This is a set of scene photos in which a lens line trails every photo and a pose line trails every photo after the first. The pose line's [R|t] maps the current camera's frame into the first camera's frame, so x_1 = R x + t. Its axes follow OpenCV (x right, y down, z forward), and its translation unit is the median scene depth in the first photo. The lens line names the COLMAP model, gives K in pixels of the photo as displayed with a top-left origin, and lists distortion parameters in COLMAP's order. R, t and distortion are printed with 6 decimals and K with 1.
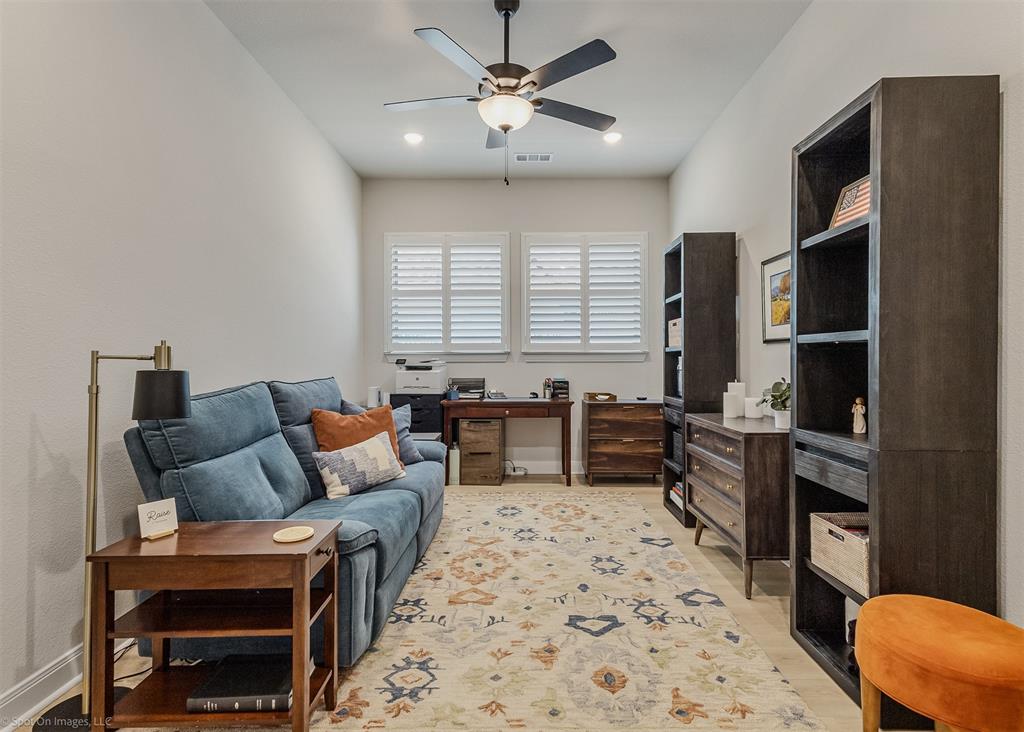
lens RADIAL K [[483.5, 0, 513.2], [0, 483.5, 358.2], [0, 0, 1]] dist [0.000011, 0.000026]
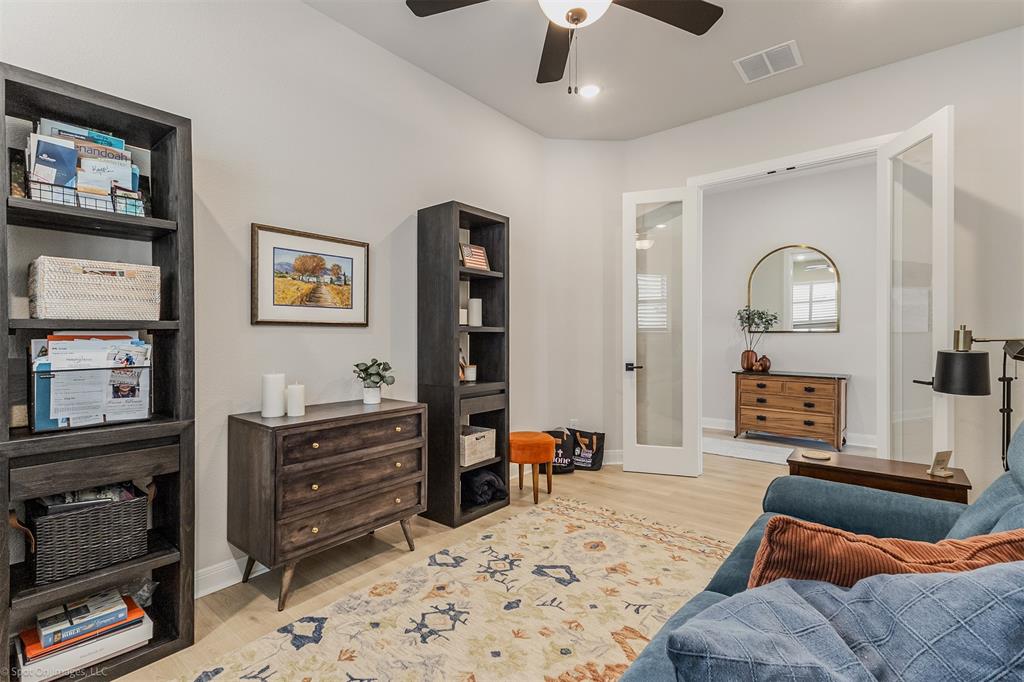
lens RADIAL K [[466.7, 0, 511.8], [0, 466.7, 339.8], [0, 0, 1]] dist [0.012140, -0.001438]
pose [[-0.774392, -0.000063, 0.632706, -0.426064], [0.004318, 0.999976, 0.005384, -0.010259], [-0.632691, 0.006902, -0.774373, 1.811160]]
